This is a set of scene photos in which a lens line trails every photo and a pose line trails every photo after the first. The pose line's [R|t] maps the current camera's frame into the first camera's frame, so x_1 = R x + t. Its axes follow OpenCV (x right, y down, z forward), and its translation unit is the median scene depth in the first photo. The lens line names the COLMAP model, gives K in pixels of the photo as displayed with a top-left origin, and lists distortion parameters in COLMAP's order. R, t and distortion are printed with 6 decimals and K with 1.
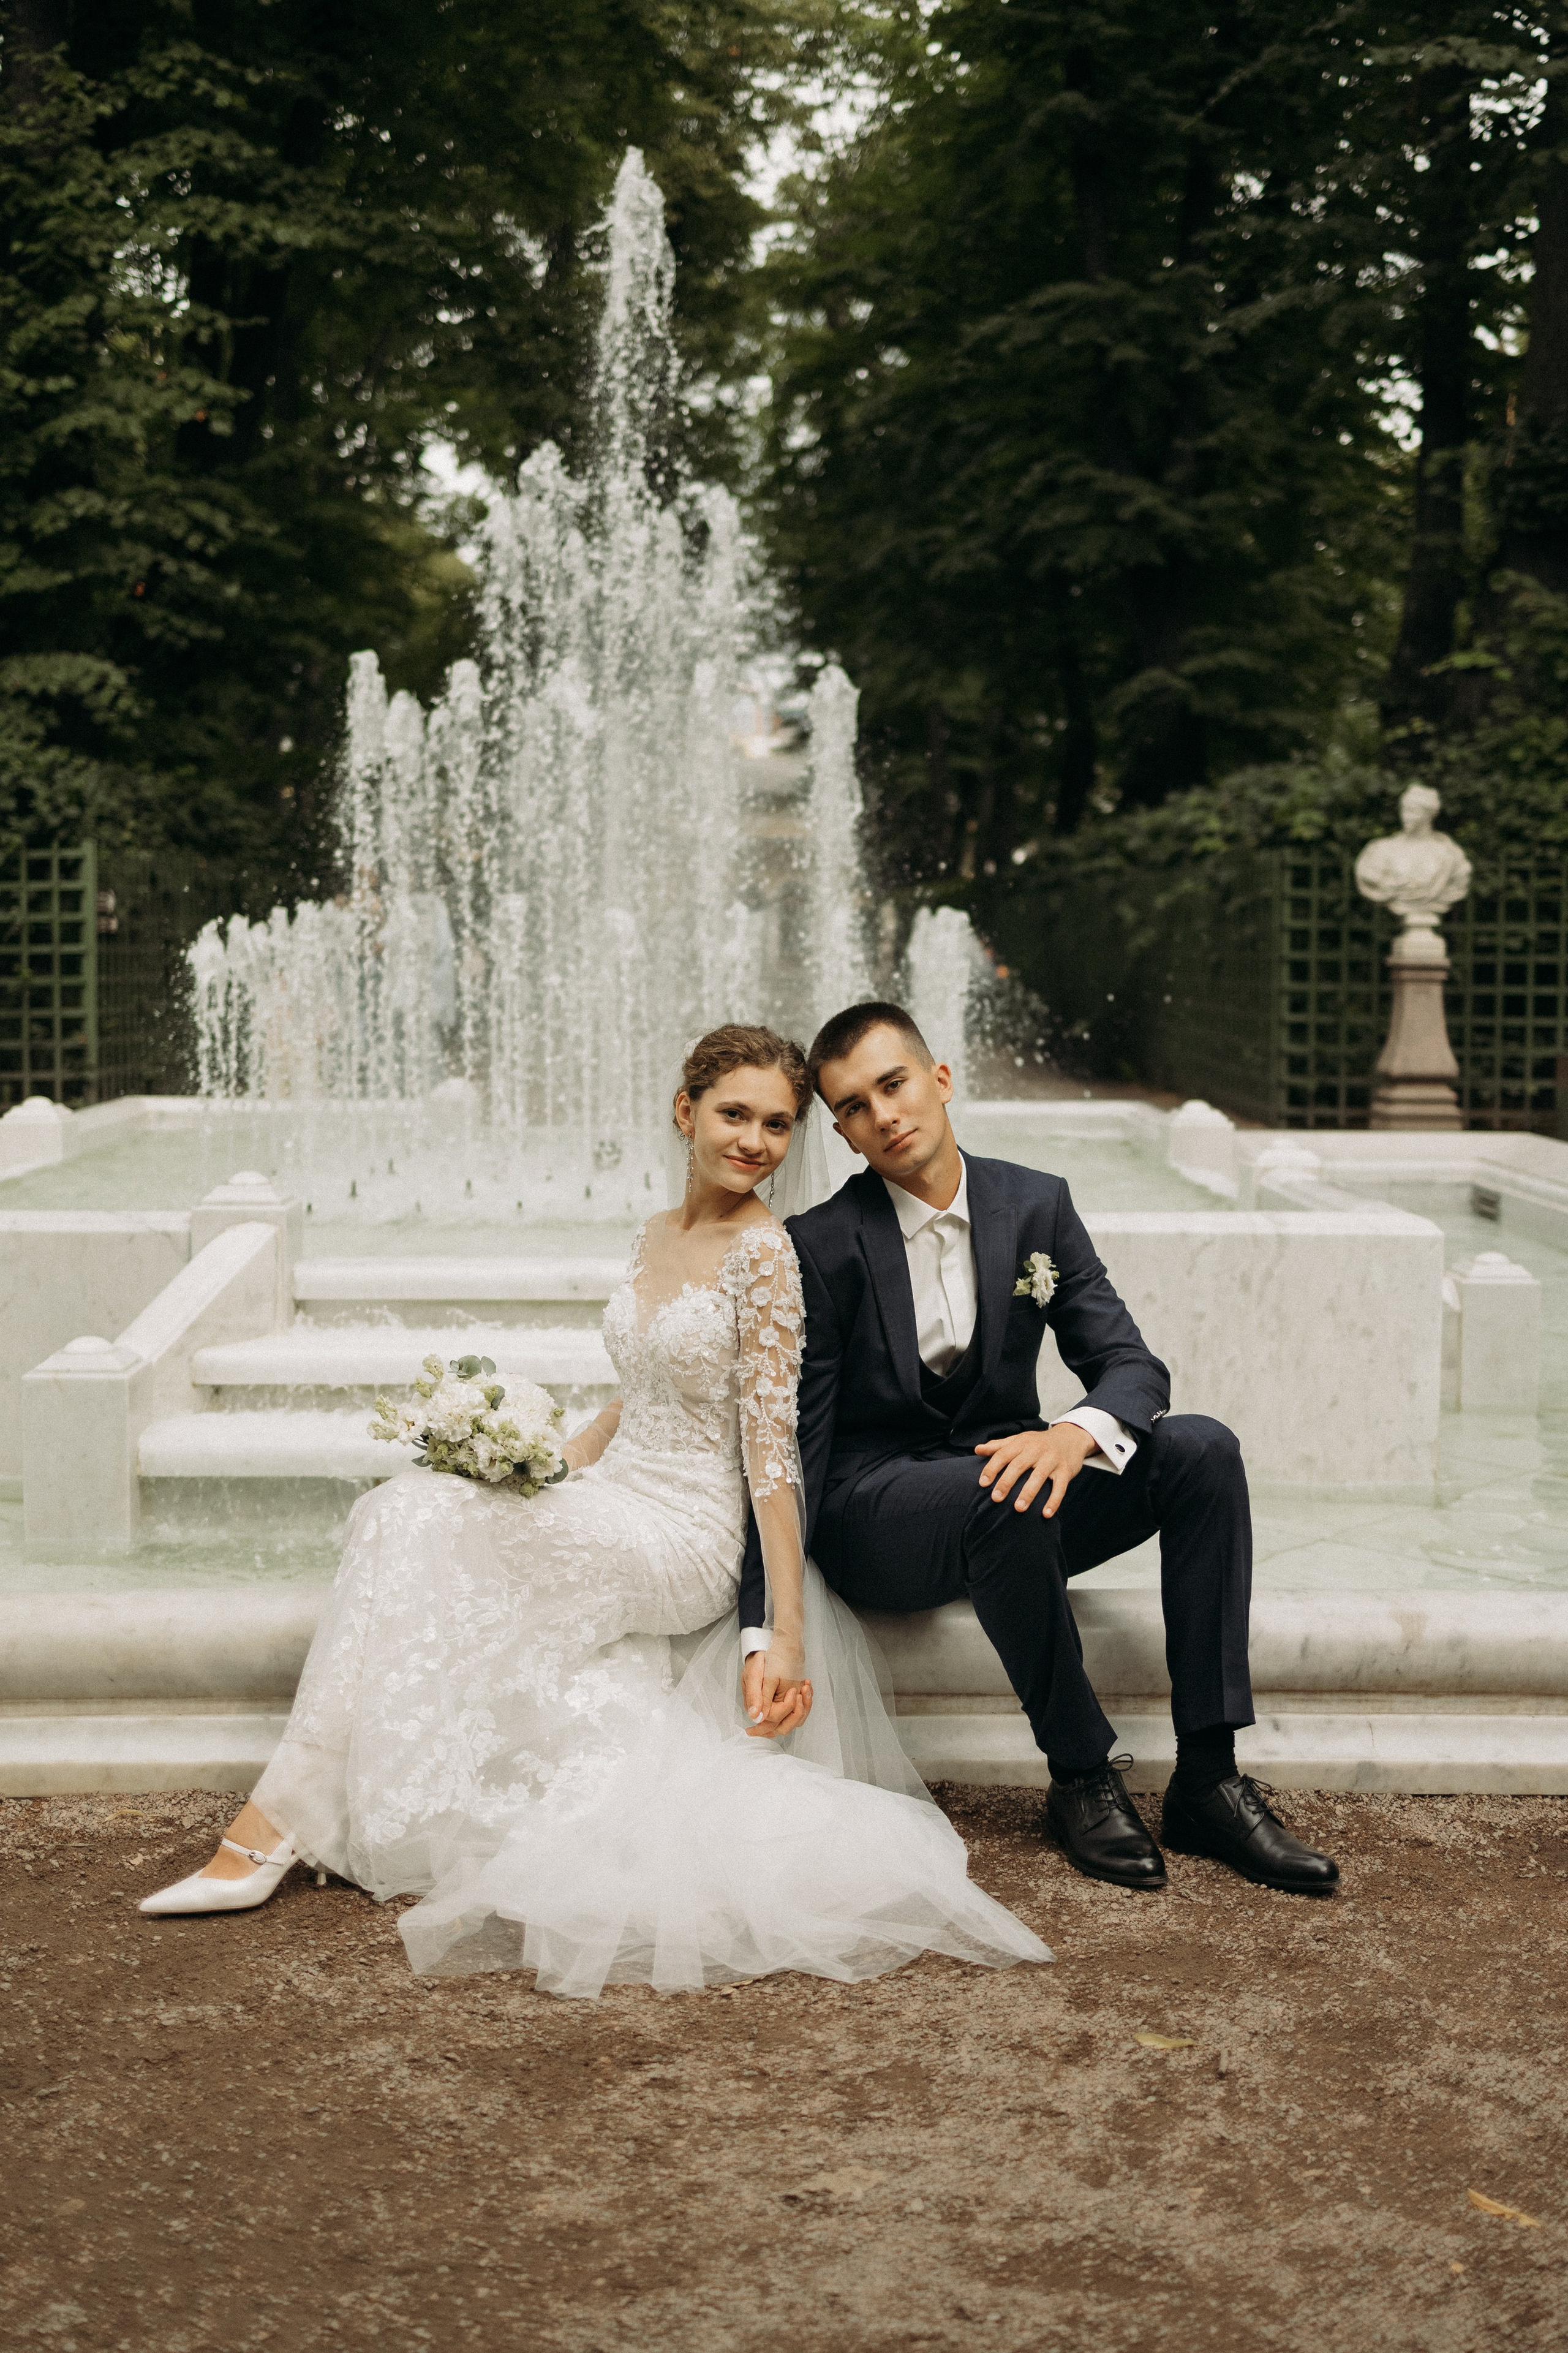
lens RADIAL K [[2406.8, 0, 825.0], [0, 2406.8, 1114.1], [0, 0, 1]] dist [0.027400, 0.001820]
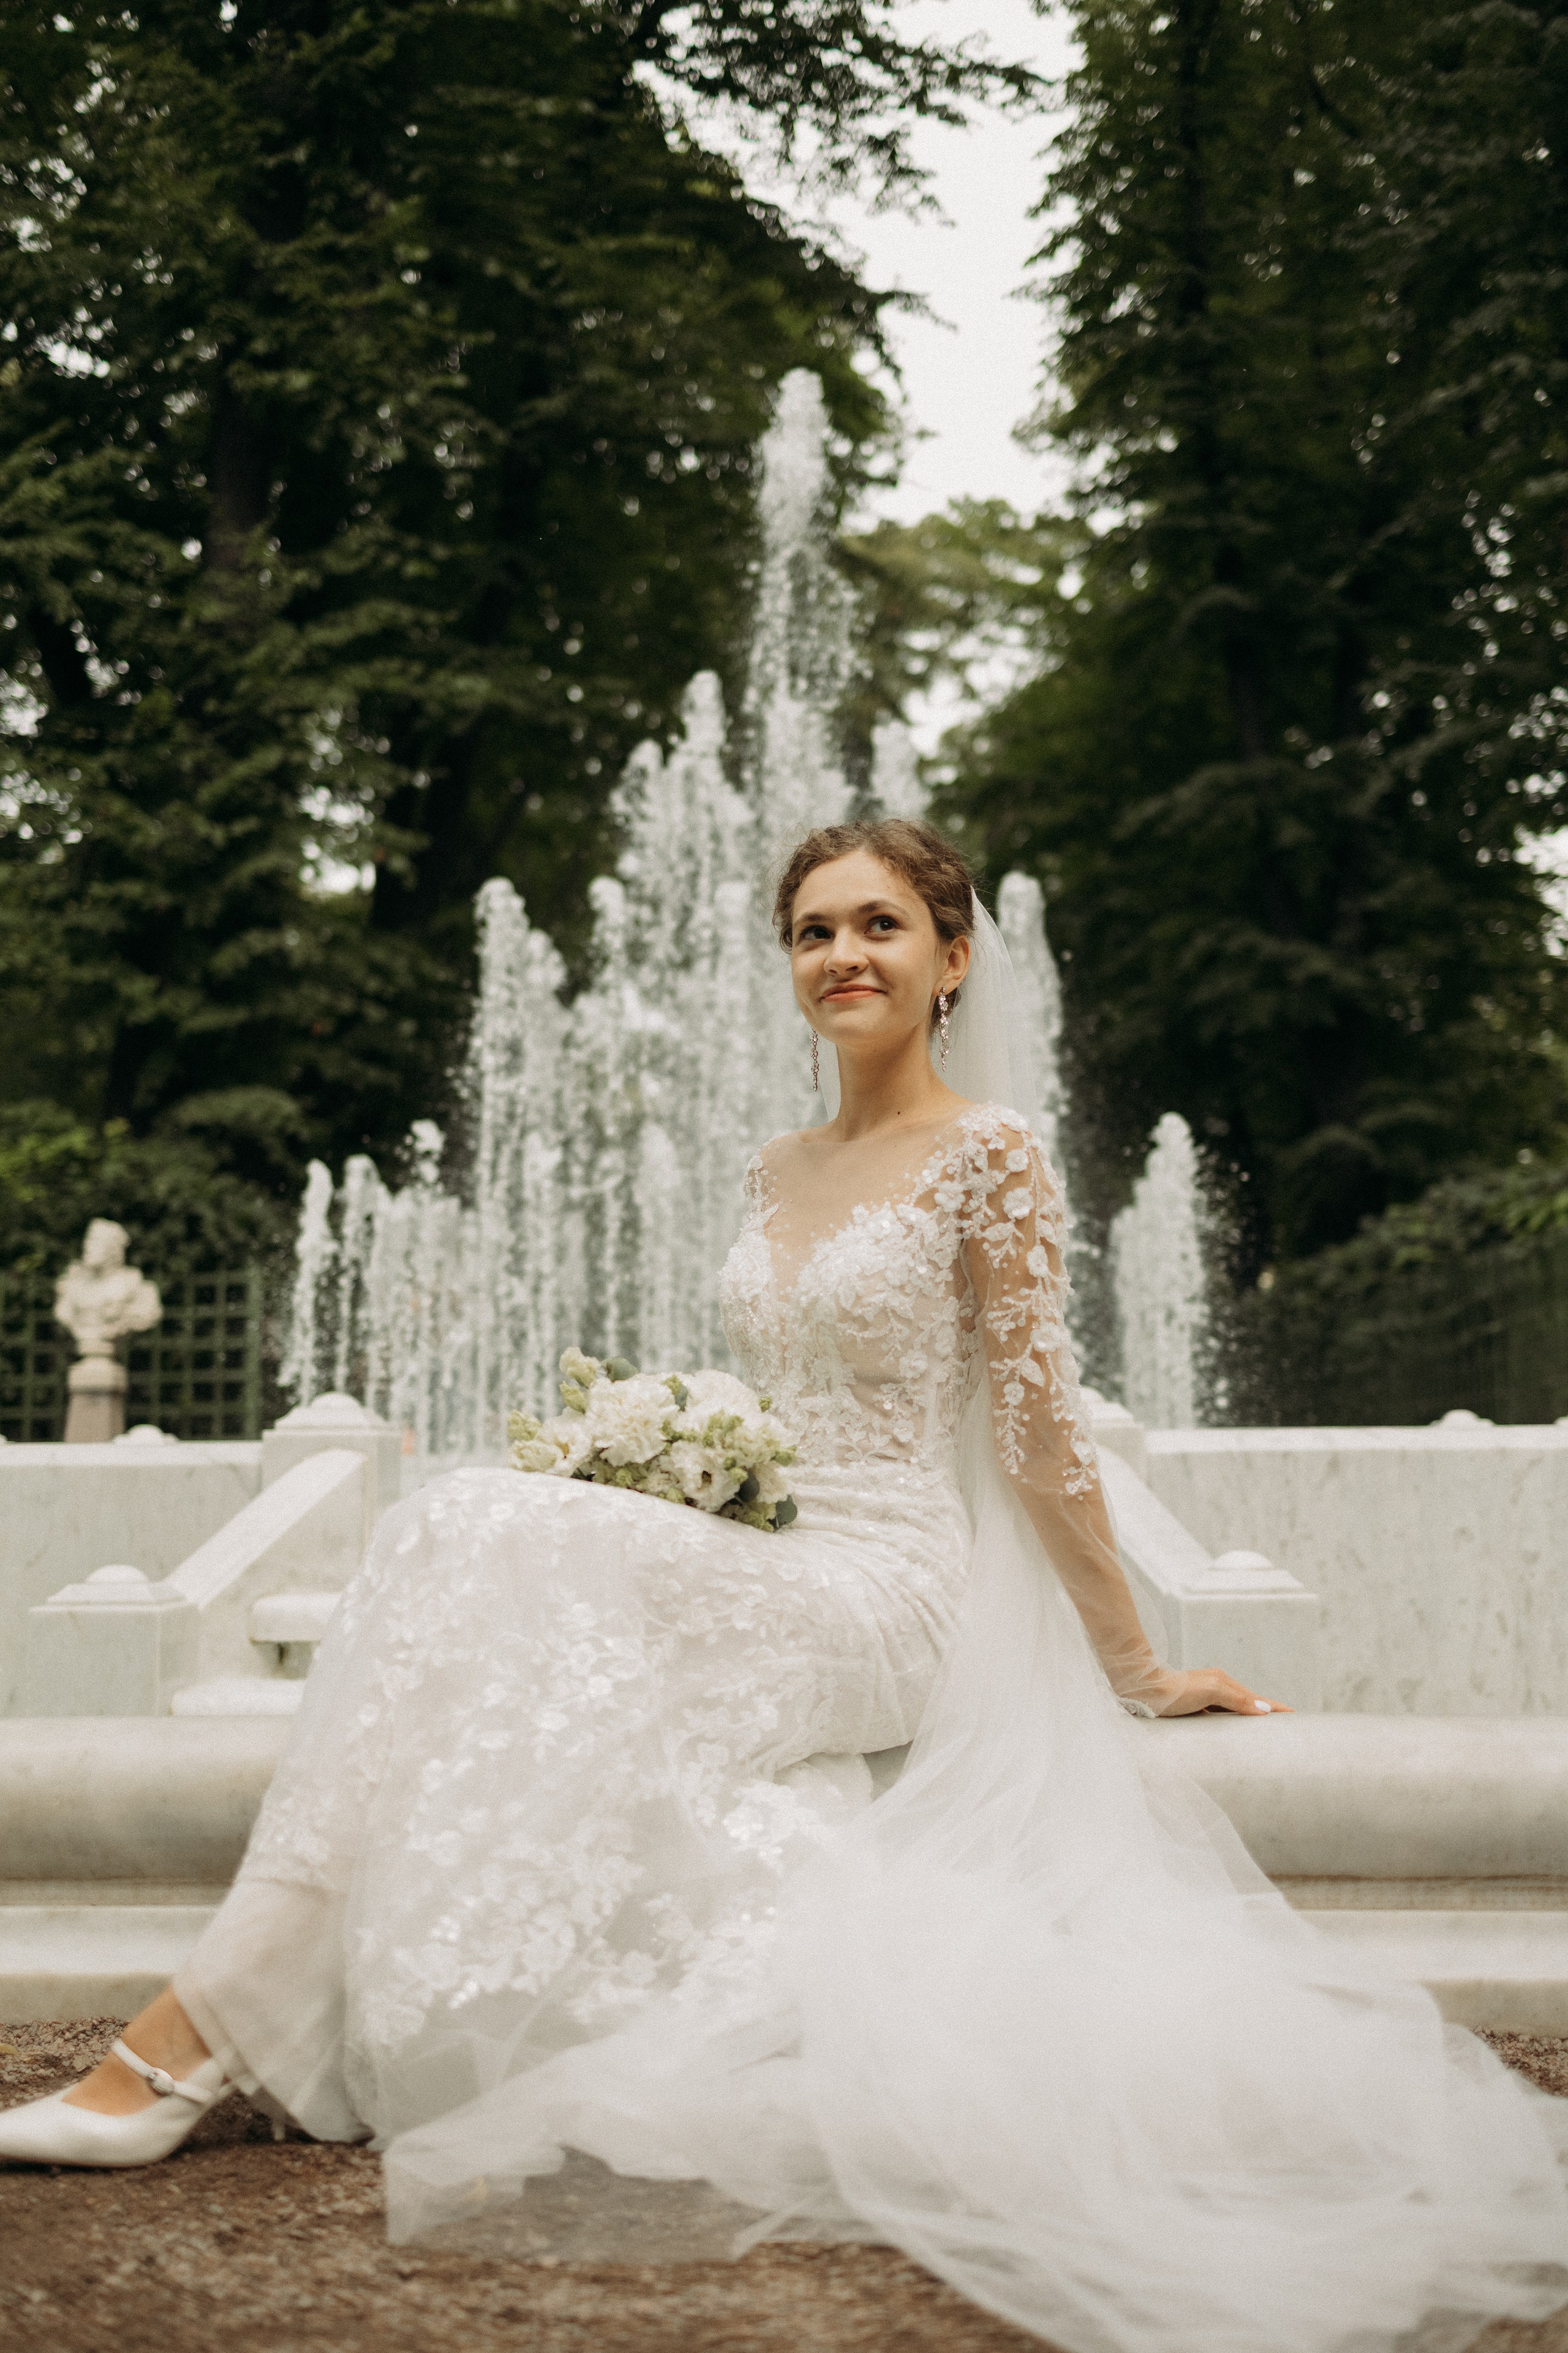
lens RADIAL K [[2316.4, 0, 788.8], [0, 2316.4, 1182.3], [0, 0, 1]] dist [0.010038, -0.001200]
pose [[0.995743, -0.029941, -0.087170, -0.011537], [0.011826, 0.979452, -0.201332, 0.095309], [0.091407, 0.199444, 0.975637, 0.191239]]
